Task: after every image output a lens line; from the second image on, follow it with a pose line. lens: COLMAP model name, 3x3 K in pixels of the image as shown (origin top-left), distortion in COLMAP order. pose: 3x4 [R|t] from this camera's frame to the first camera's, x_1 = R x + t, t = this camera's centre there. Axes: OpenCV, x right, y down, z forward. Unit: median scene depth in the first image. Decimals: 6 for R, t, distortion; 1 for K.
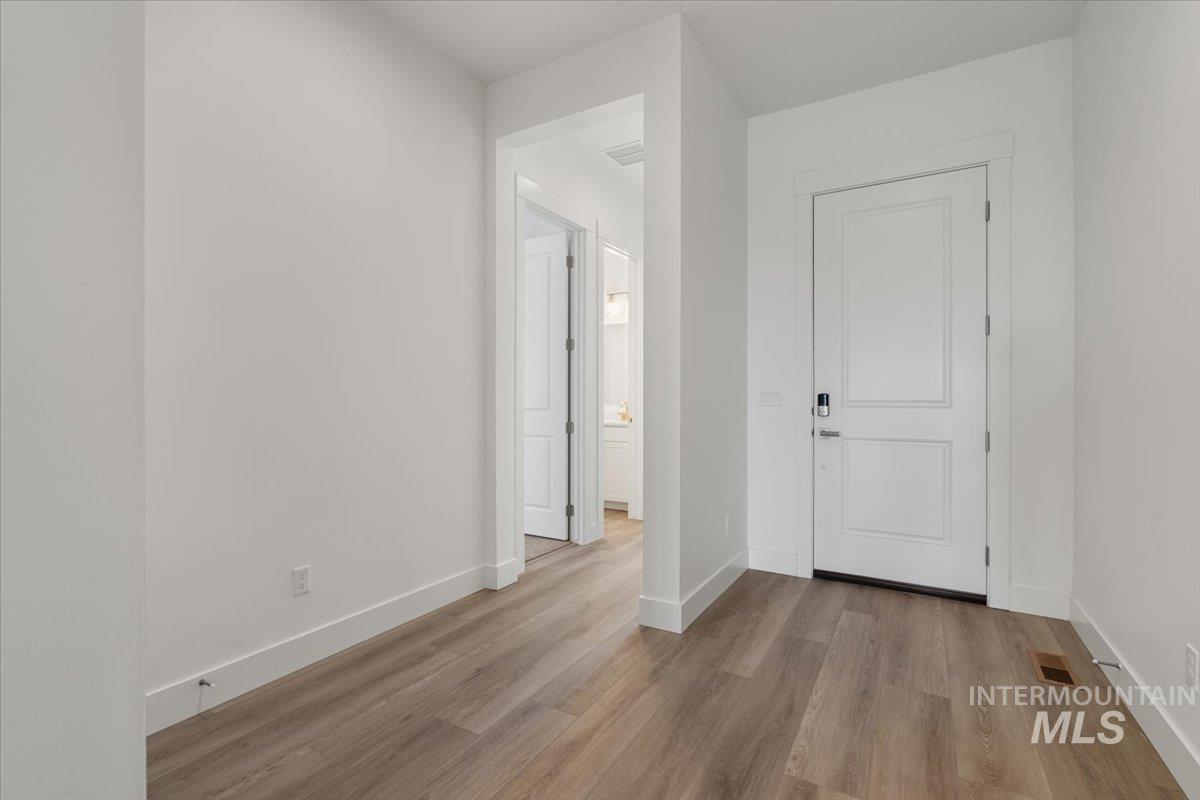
lens RADIAL K [[550.4, 0, 600.0], [0, 550.4, 400.0], [0, 0, 1]] dist [-0.001389, -0.000206]
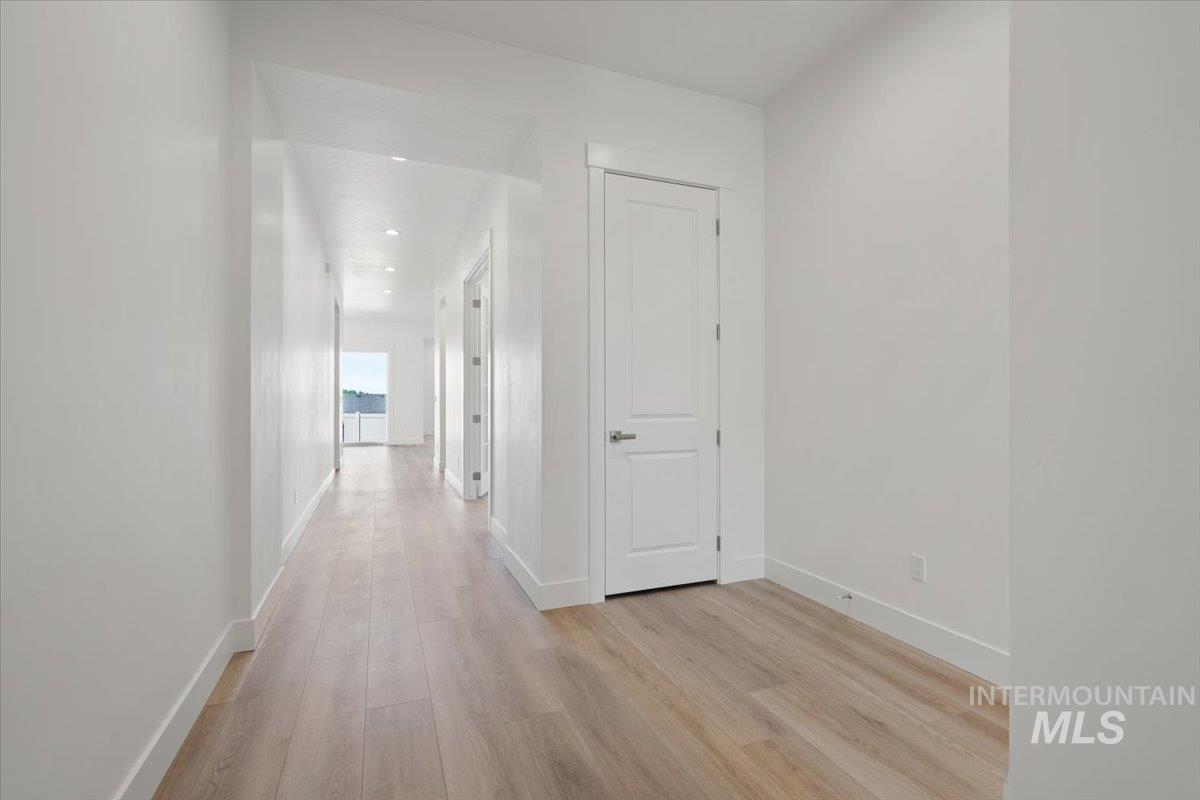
lens RADIAL K [[550.4, 0, 600.0], [0, 550.4, 400.0], [0, 0, 1]] dist [-0.001389, -0.000206]
pose [[-0.614634, 0.002359, -0.788809, 0.781940], [-0.004703, 0.999967, 0.006654, -0.011212], [0.788799, 0.007800, -0.614602, 1.294428]]
